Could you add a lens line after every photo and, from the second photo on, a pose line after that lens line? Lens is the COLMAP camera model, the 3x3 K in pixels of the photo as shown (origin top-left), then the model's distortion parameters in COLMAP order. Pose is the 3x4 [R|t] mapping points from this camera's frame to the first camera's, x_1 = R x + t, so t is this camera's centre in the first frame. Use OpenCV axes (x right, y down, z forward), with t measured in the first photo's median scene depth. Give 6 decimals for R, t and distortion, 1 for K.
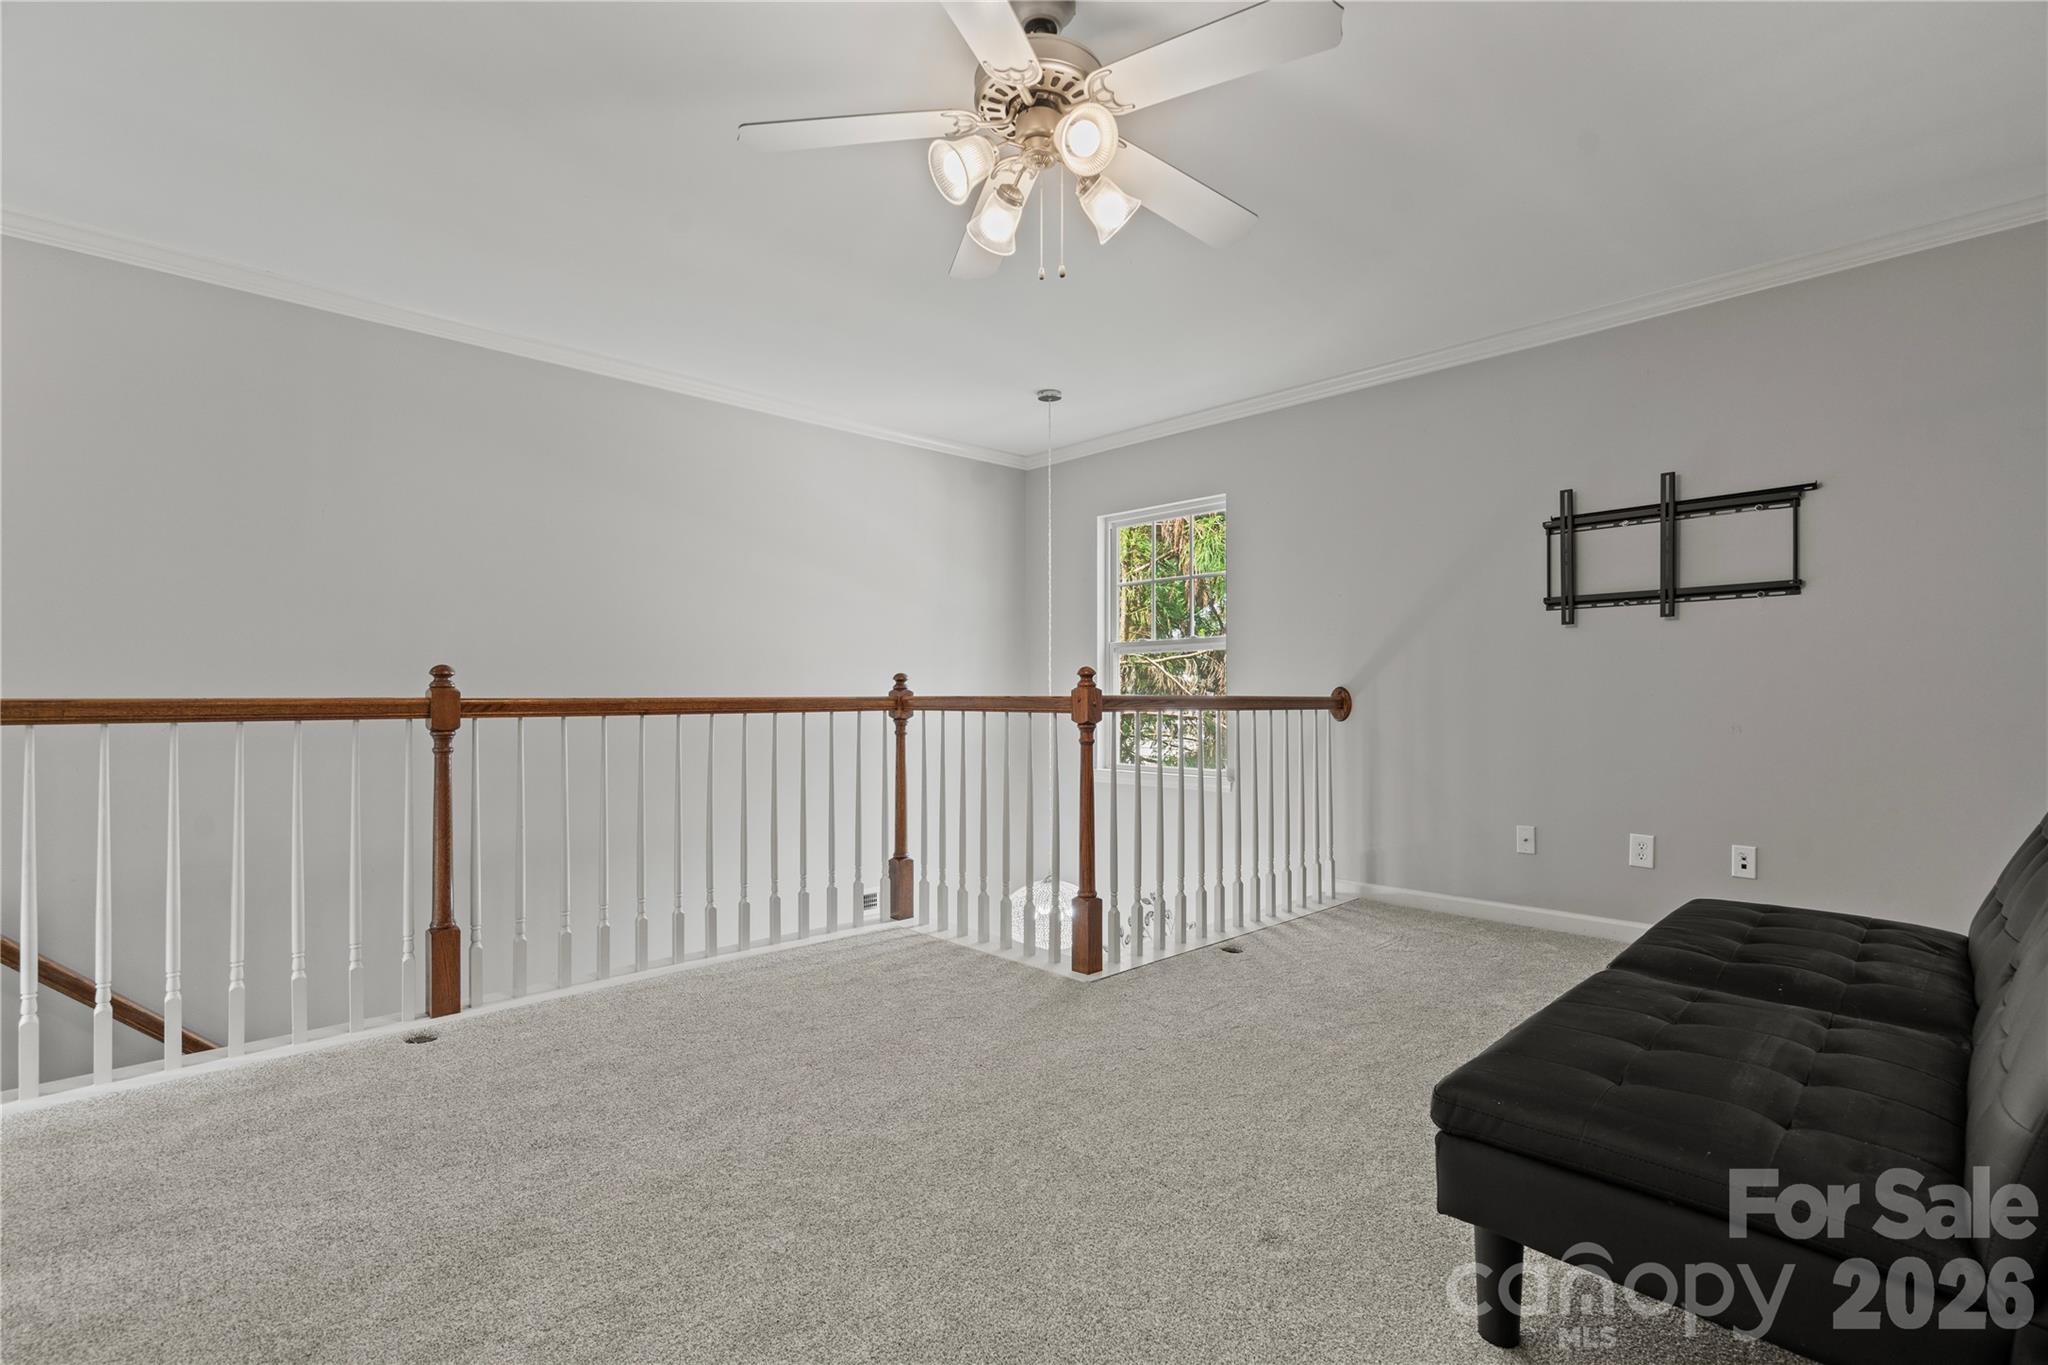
lens RADIAL K [[952.6, 0, 1024.1], [0, 952.6, 681.5], [0, 0, 1]] dist [0.002941, 0.002653]
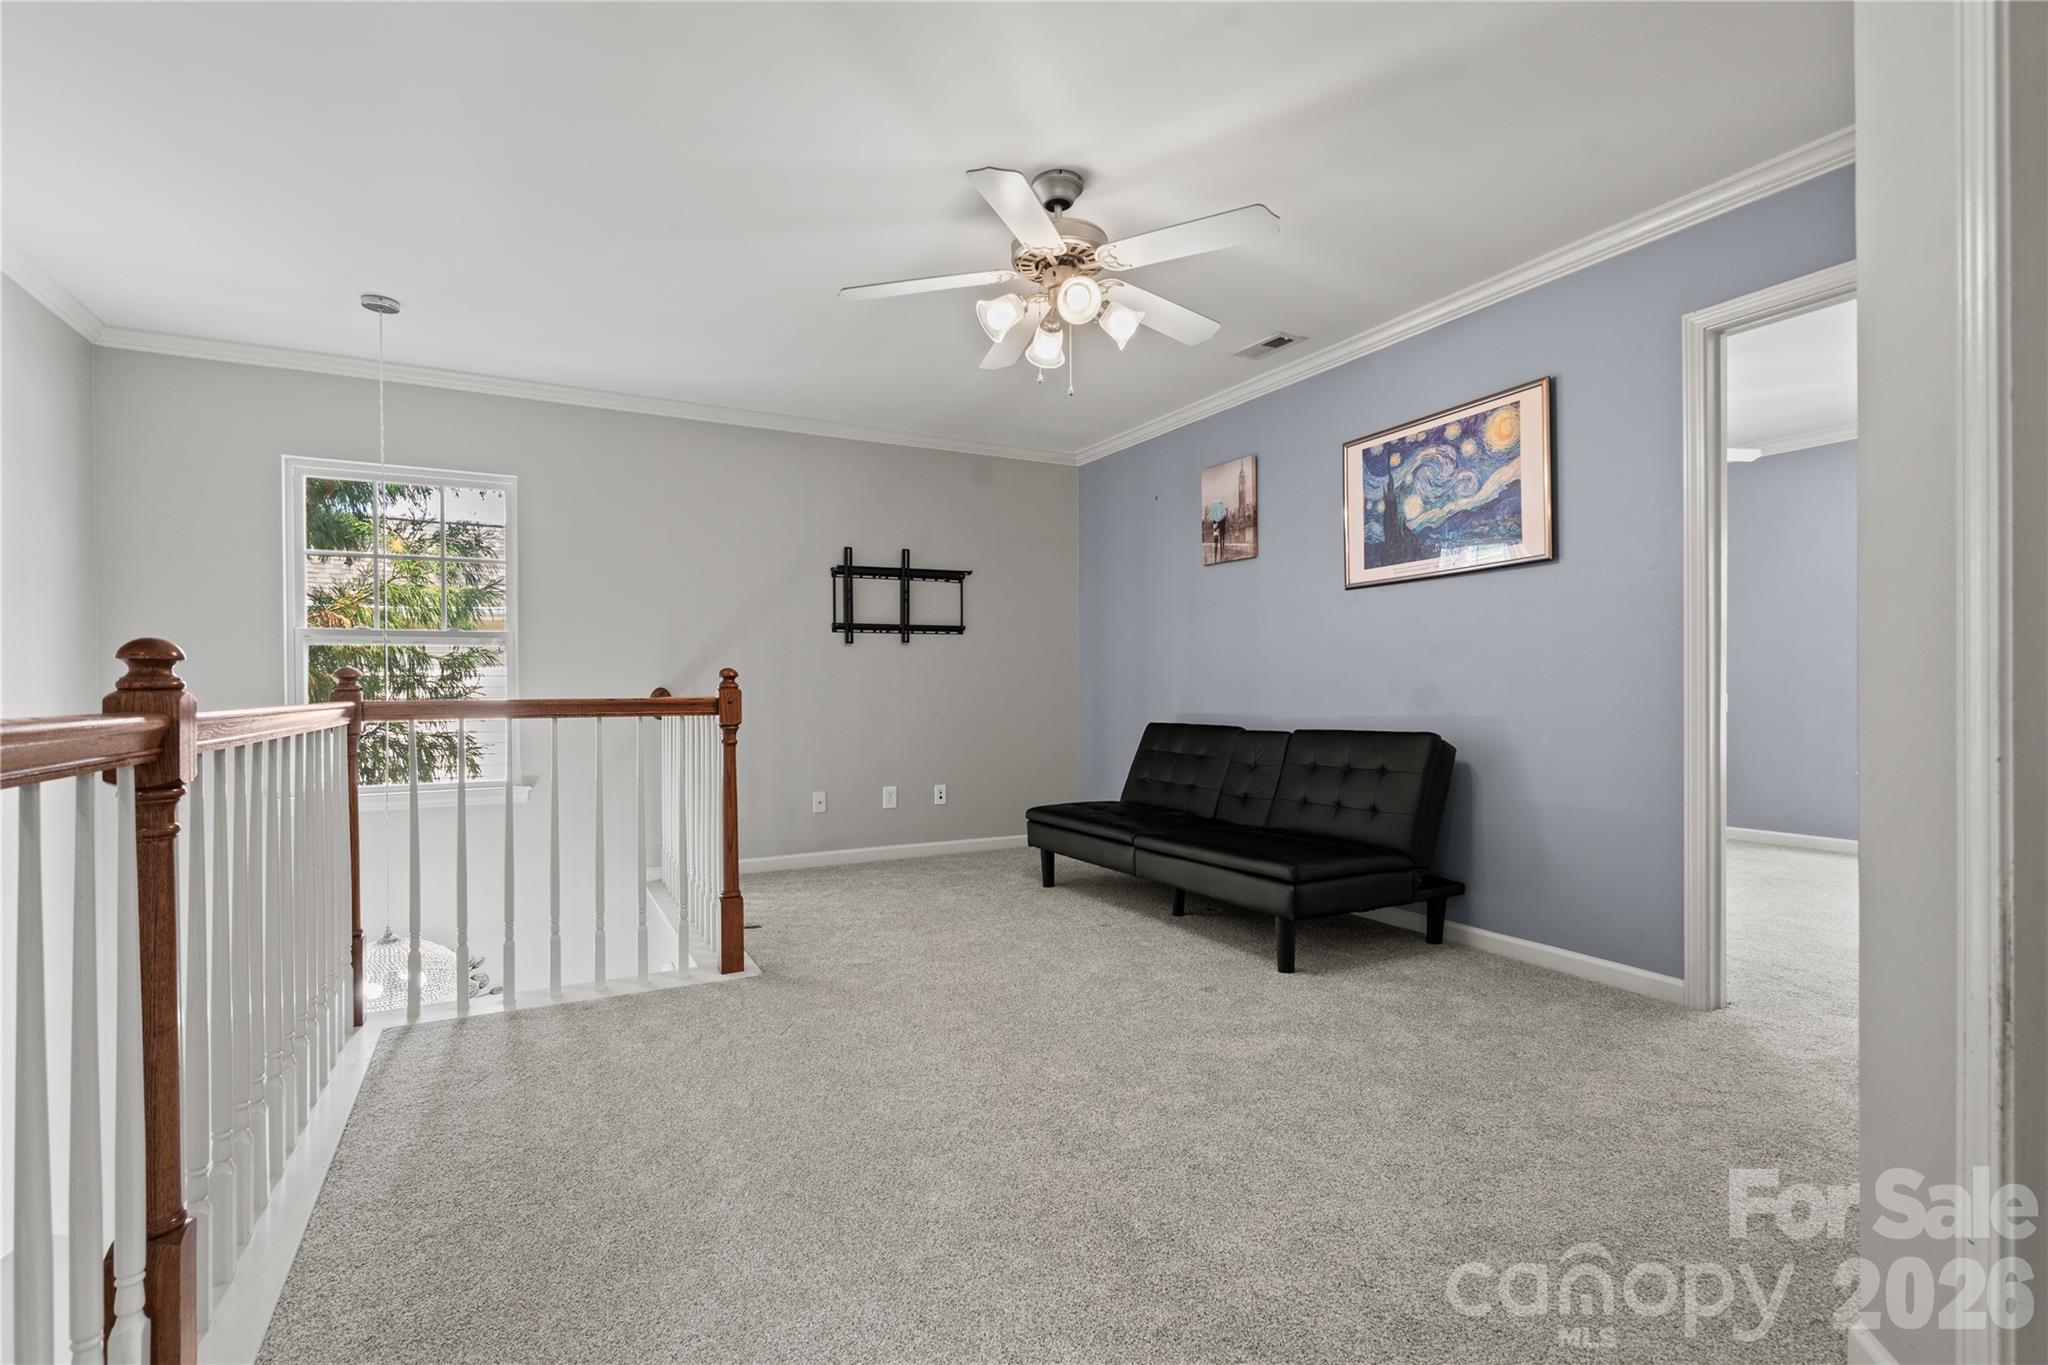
lens RADIAL K [[952.6, 0, 1024.2], [0, 952.6, 688.9], [0, 0, 1]] dist [0.002941, 0.002653]
pose [[0.272980, -0.000110, 0.962020, -0.739575], [-0.005071, 0.999986, 0.001553, 0.003351], [-0.962006, -0.005302, 0.272976, 0.390541]]
